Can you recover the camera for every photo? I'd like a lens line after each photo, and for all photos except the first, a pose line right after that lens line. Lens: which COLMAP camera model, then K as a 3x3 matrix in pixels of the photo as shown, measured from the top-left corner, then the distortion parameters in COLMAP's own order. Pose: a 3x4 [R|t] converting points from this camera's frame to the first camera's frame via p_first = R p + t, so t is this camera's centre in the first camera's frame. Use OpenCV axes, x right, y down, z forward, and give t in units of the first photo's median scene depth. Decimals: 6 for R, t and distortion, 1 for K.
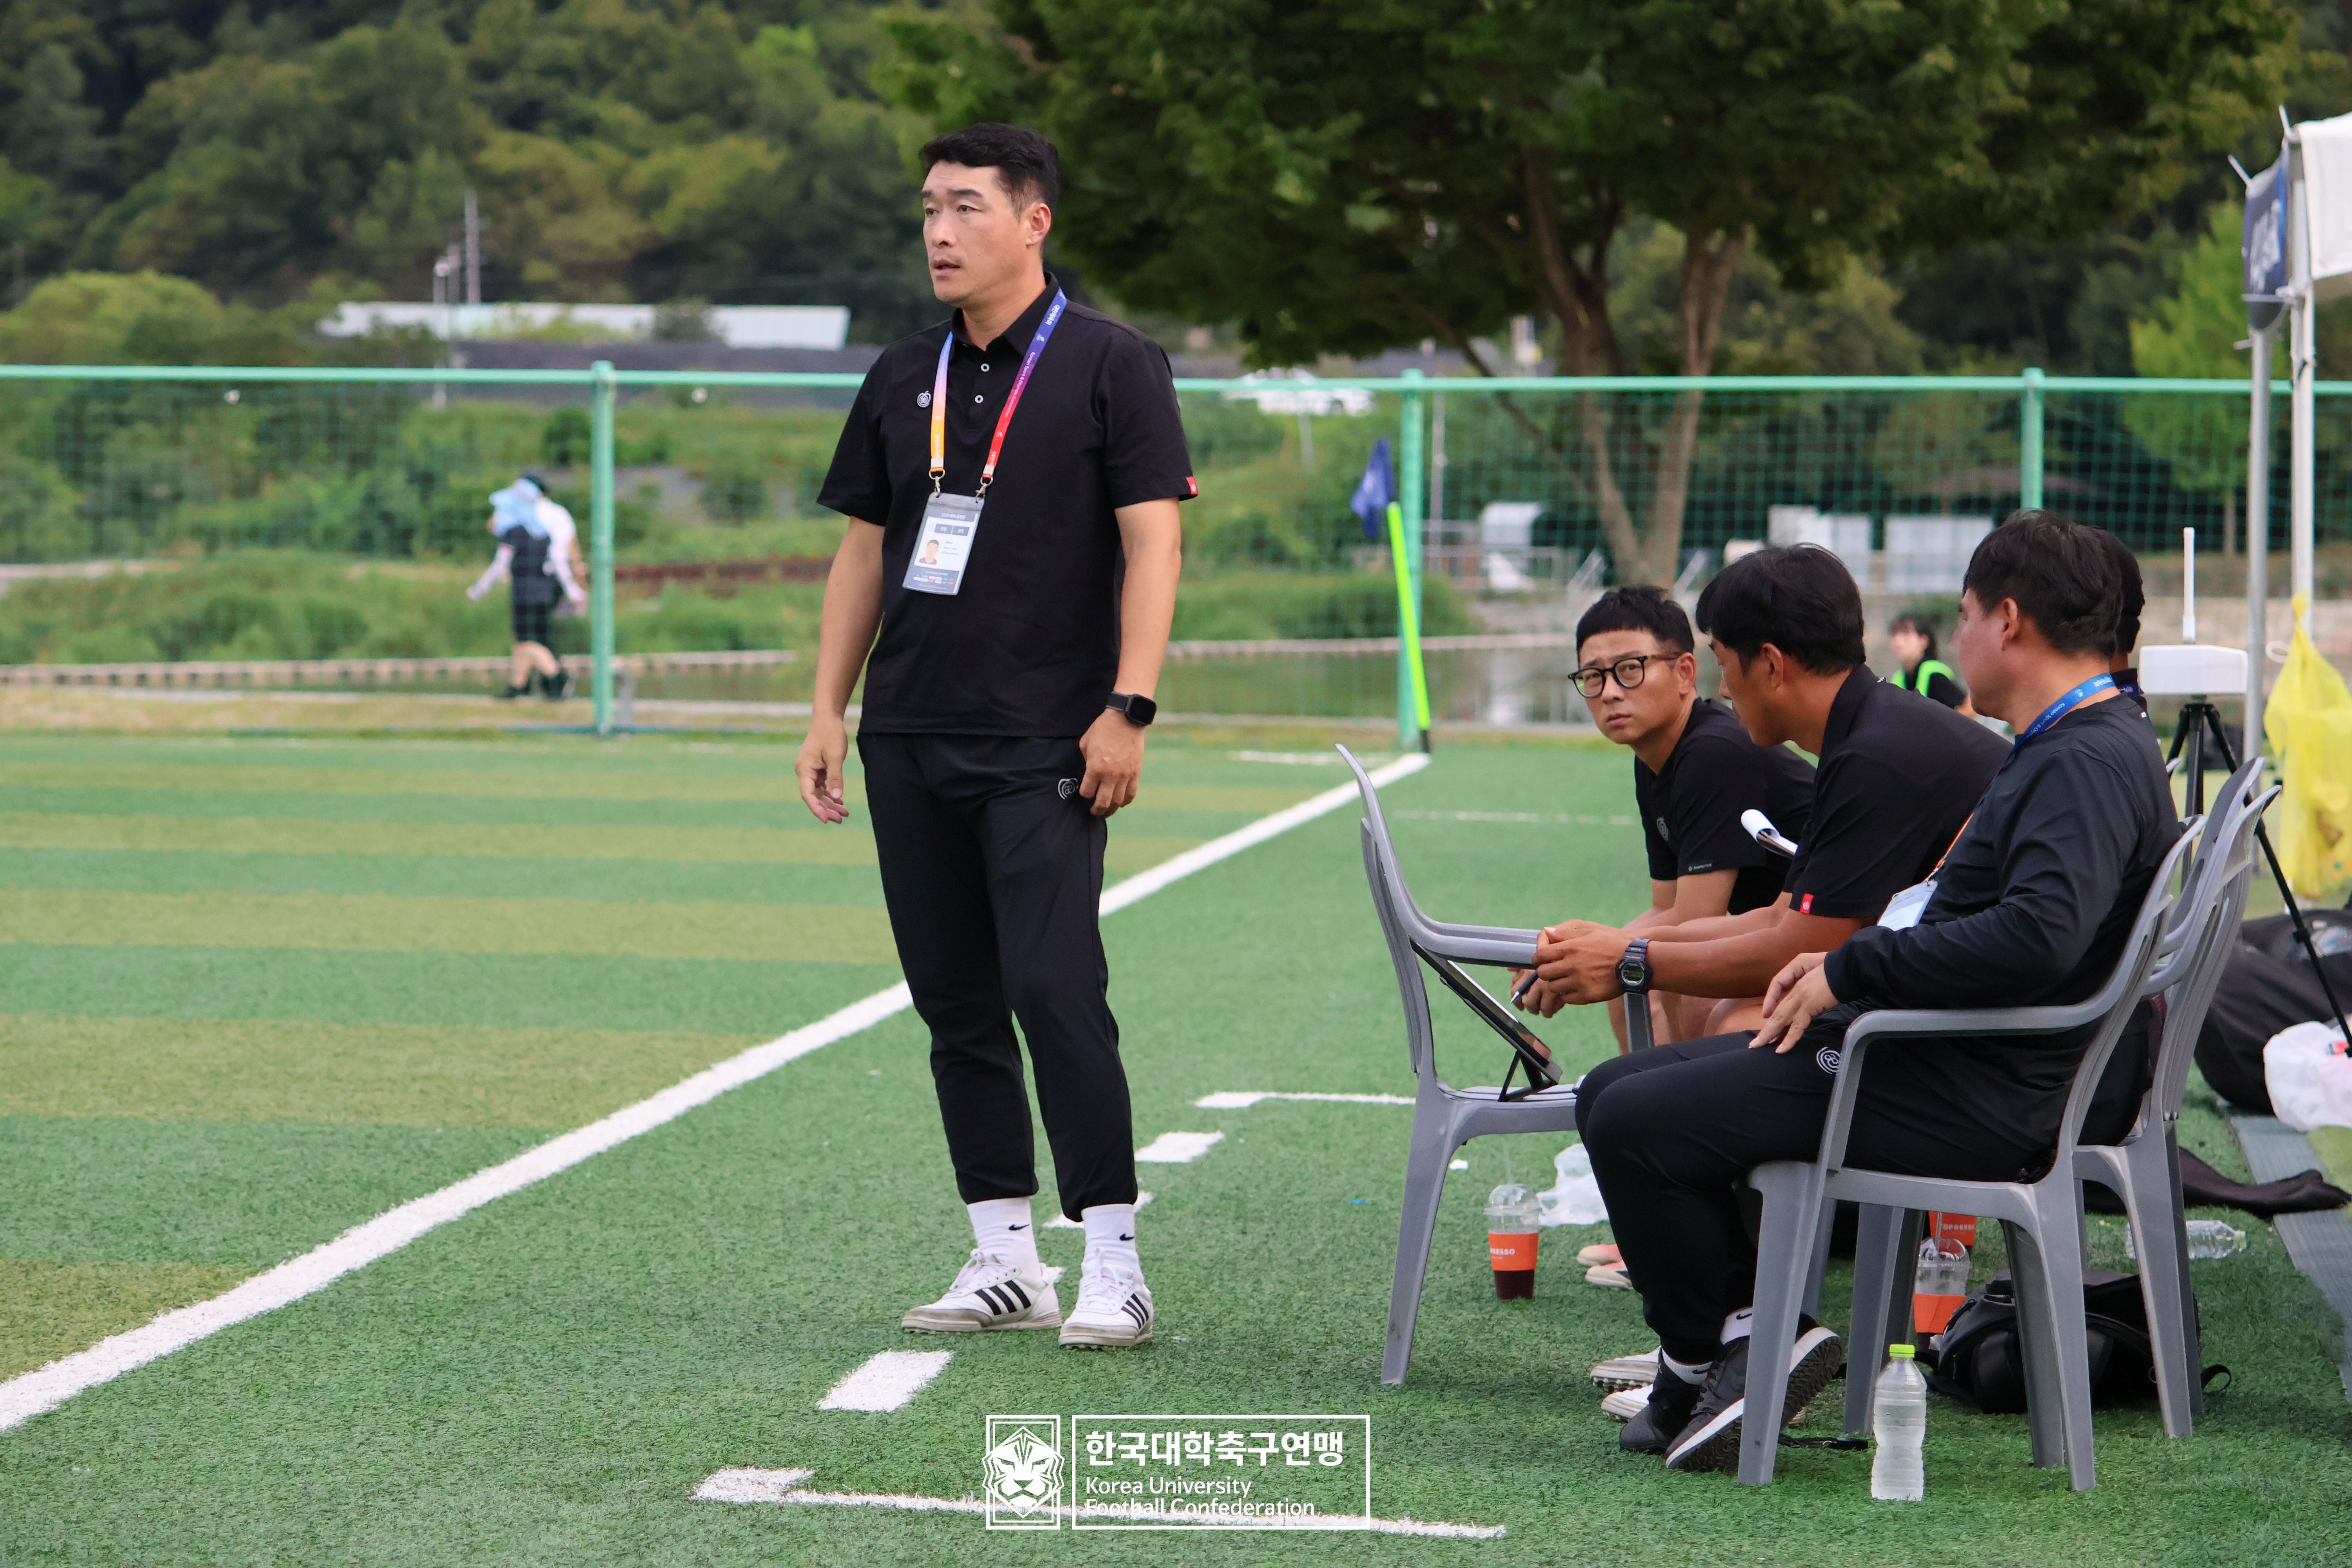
lens RADIAL K [[11925.7, 0, 1176.2], [0, 11925.7, 783.3], [0, 0, 1]] dist [0.190822, 0.000000]
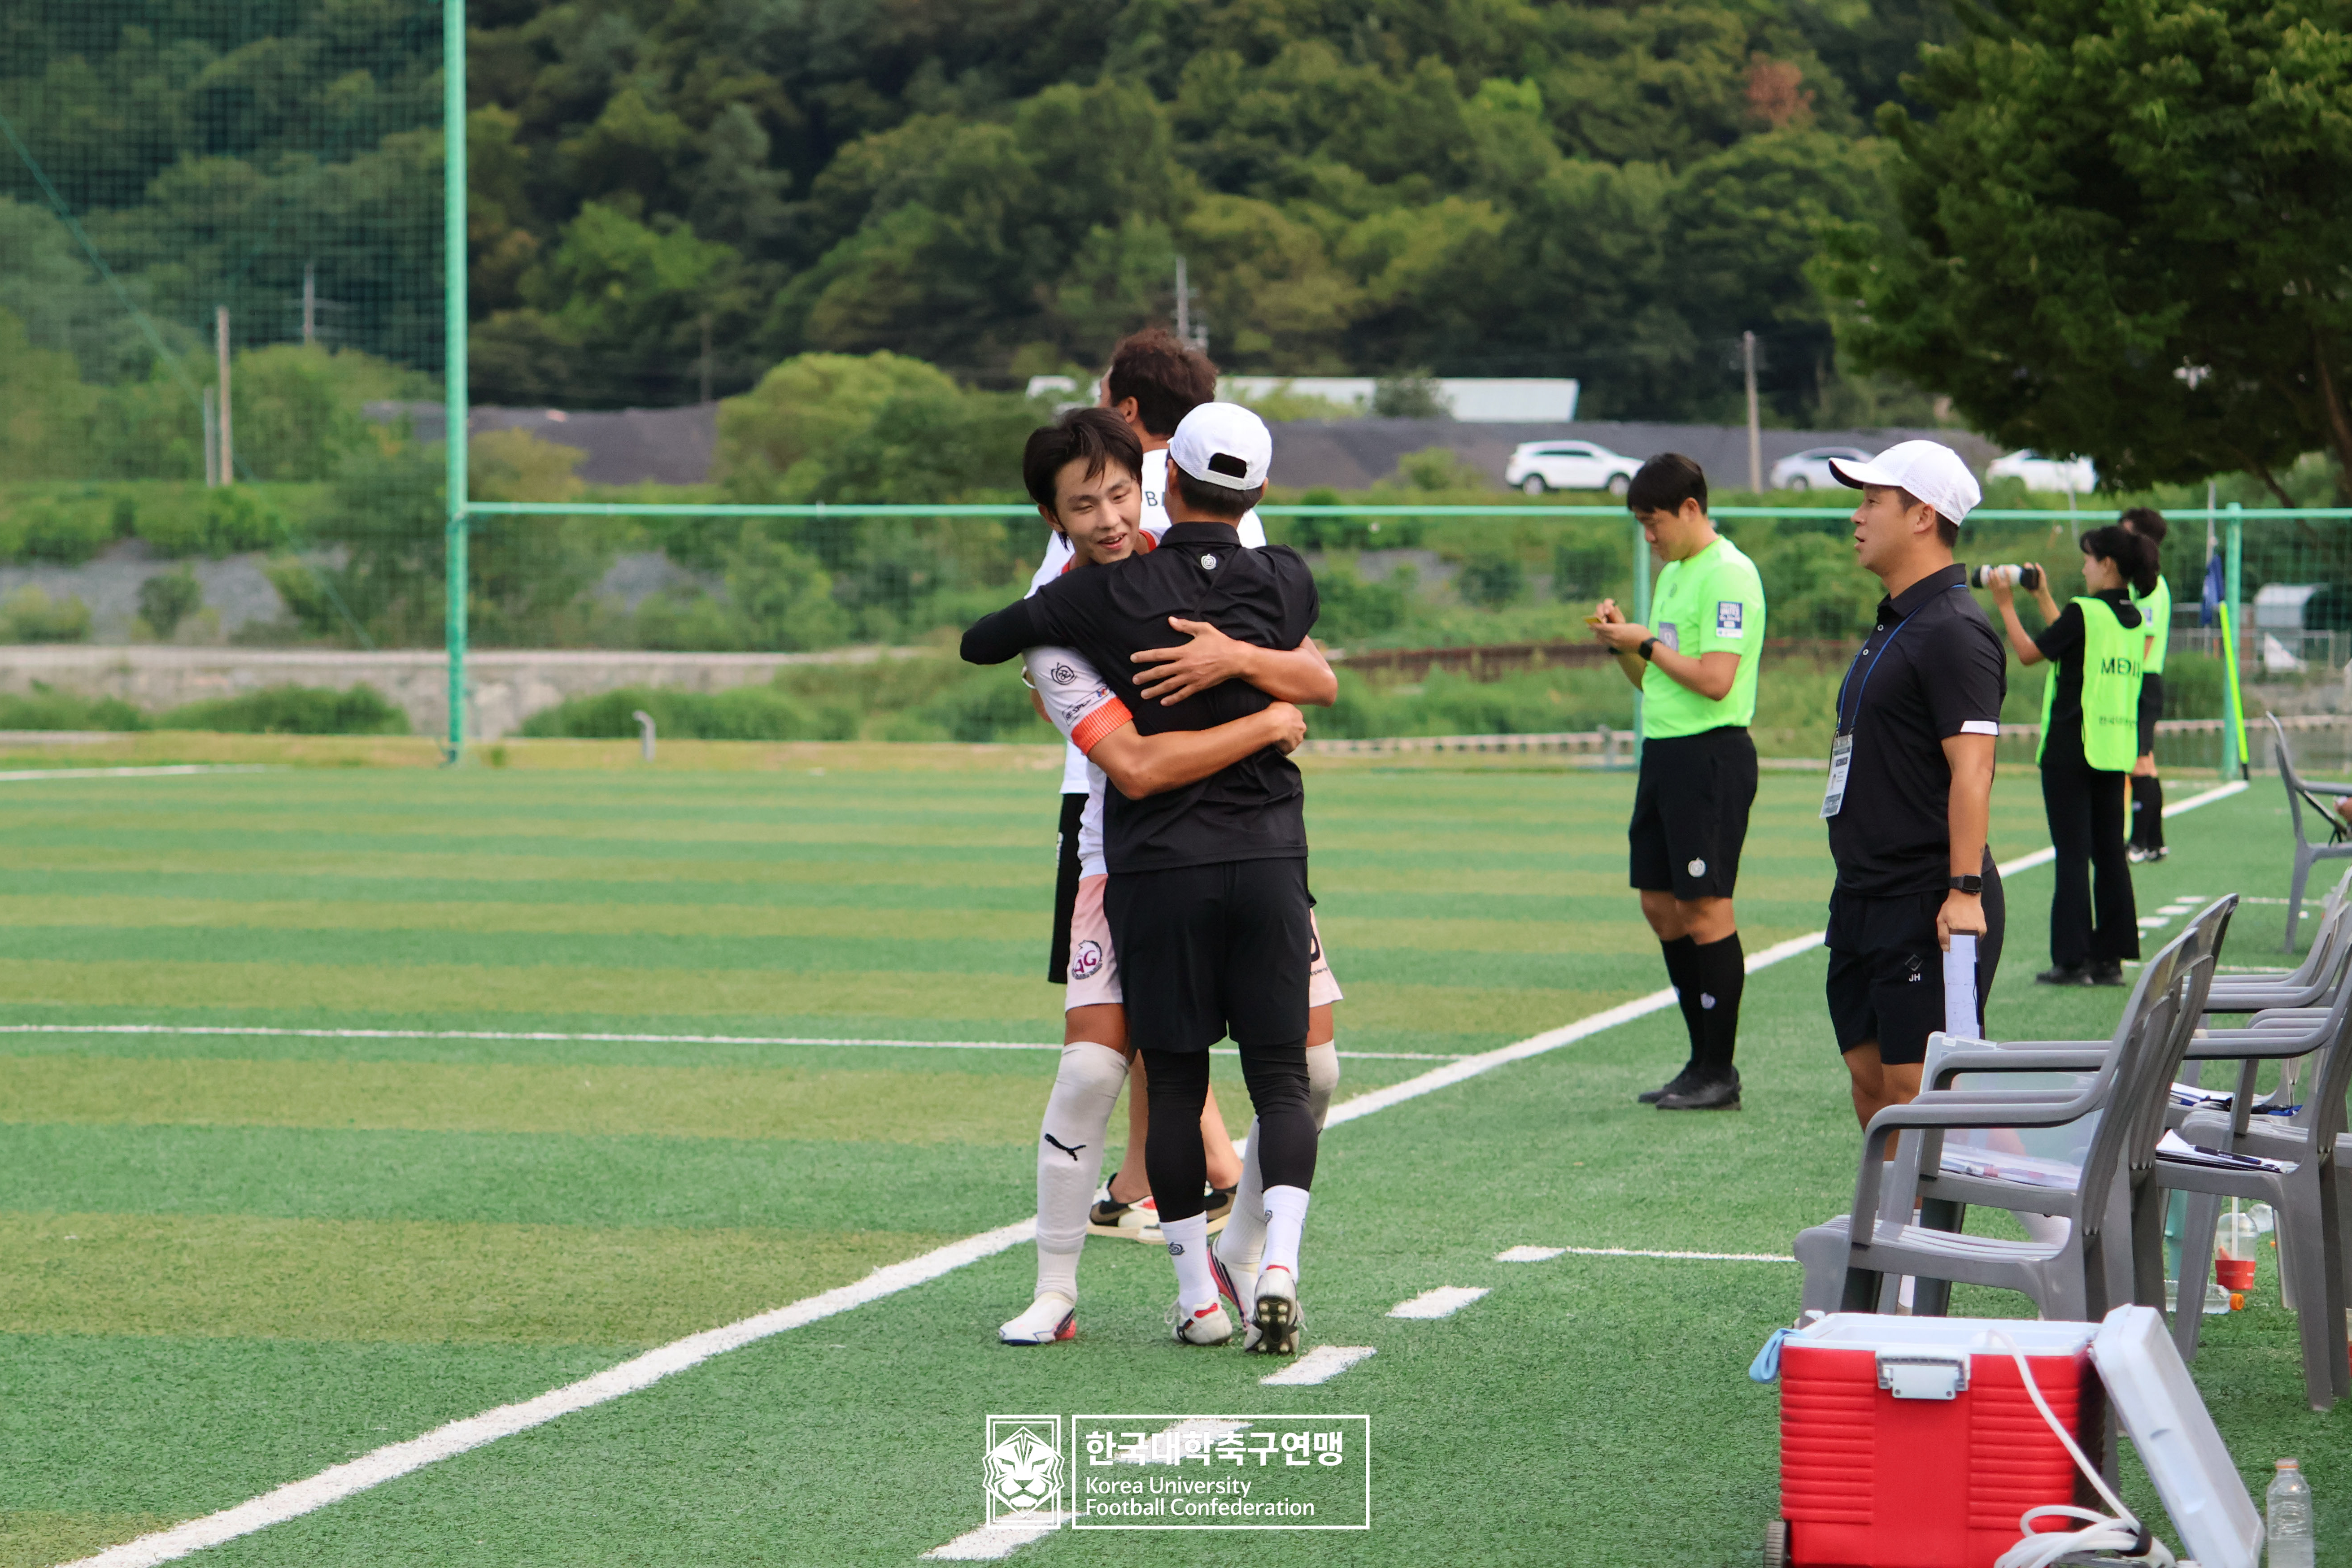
lens RADIAL K [[10921.6, 0, 1176.0], [0, 10921.6, 786.7], [0, 0, 1]] dist [0.390218, 0.000000]
pose [[0.997348, -0.002224, -0.072752, 0.003863], [0.001805, 0.999981, -0.005827, -0.002390], [0.072763, 0.005680, 0.997333, 0.132852]]
